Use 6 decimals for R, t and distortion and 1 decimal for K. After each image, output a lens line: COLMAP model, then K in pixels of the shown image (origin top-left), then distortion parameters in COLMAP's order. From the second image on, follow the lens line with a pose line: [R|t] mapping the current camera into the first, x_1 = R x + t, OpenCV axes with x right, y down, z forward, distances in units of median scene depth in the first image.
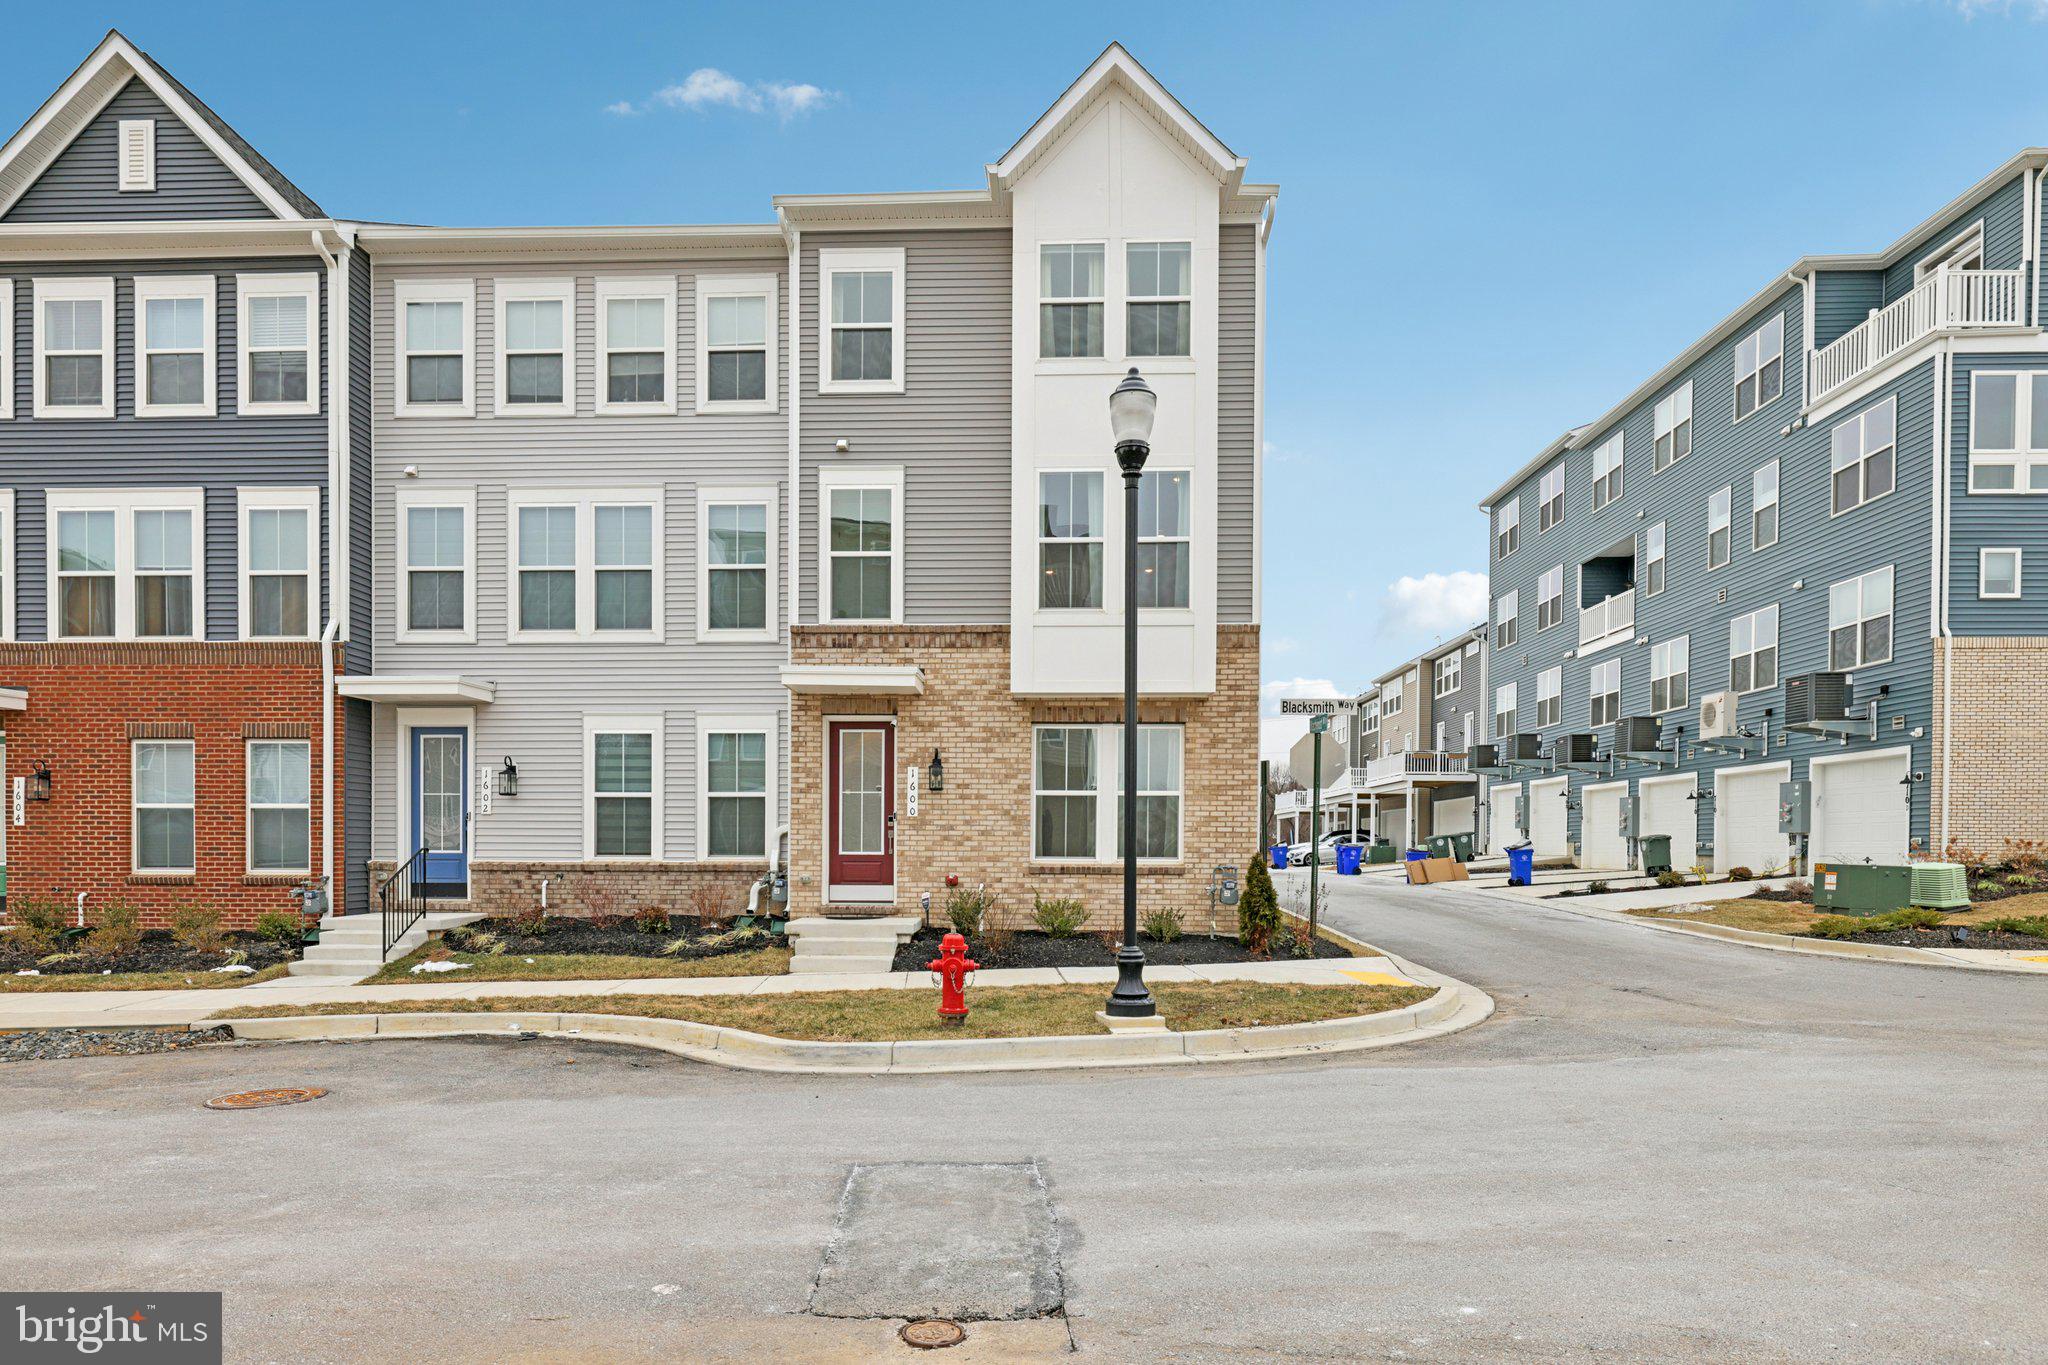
lens RADIAL K [[1153.2, 0, 1011.3], [0, 1153.2, 864.7], [0, 0, 1]] dist [-0.003312, 0.001729]
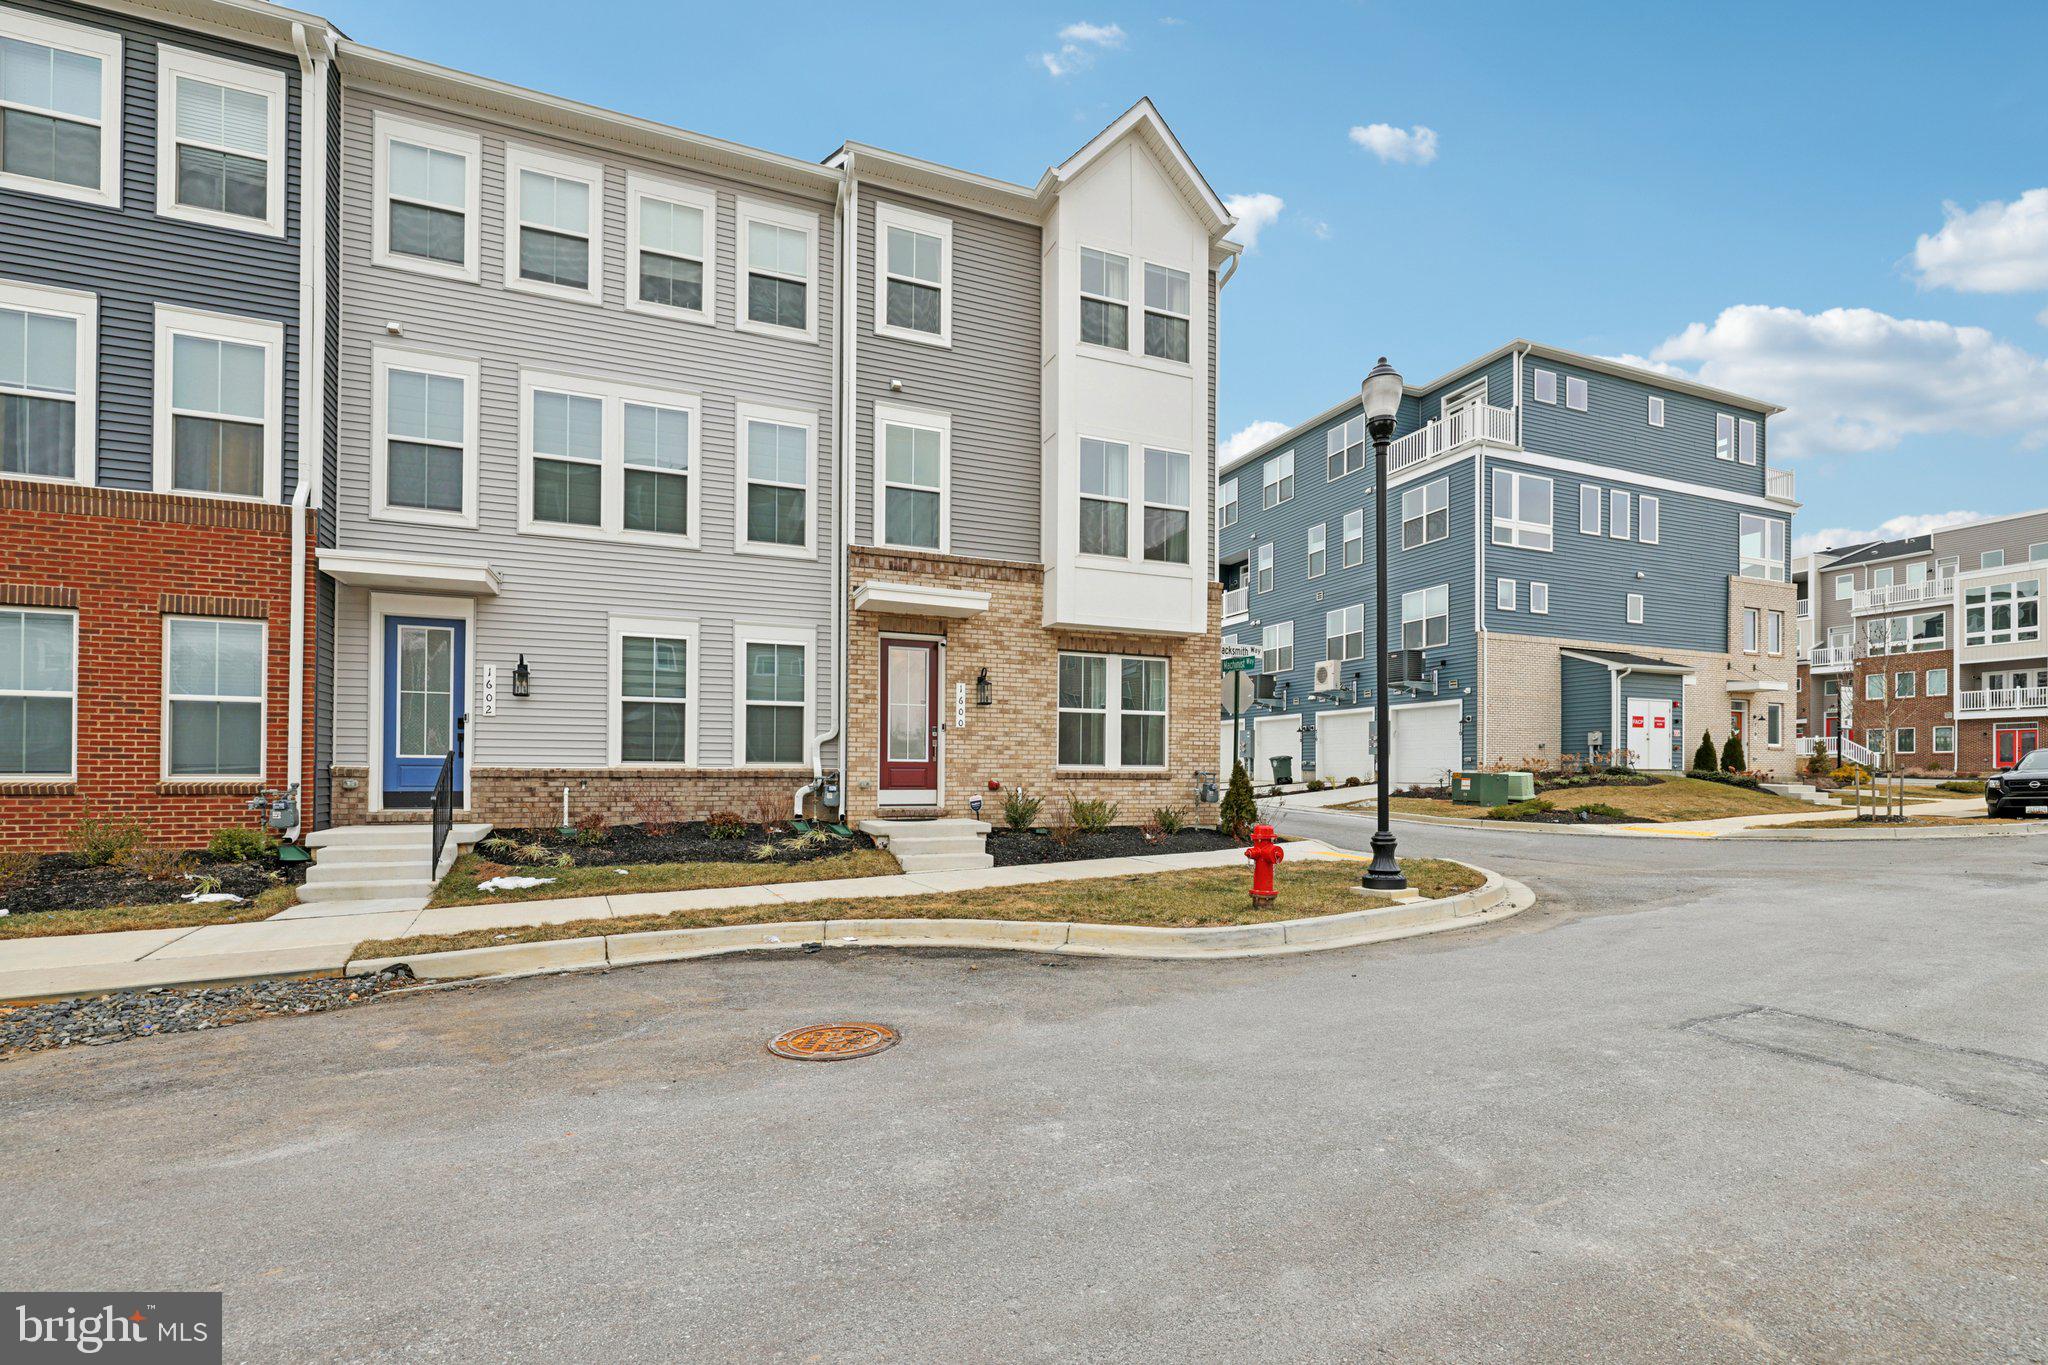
lens RADIAL K [[902.3, 0, 1023.0], [0, 902.3, 764.9], [0, 0, 1]] dist [-0.000194, -0.000606]
pose [[0.909422, 0.004652, 0.415848, -0.385669], [0.003537, 0.999815, -0.018919, 0.010785], [-0.415859, 0.018676, 0.909237, 0.180115]]
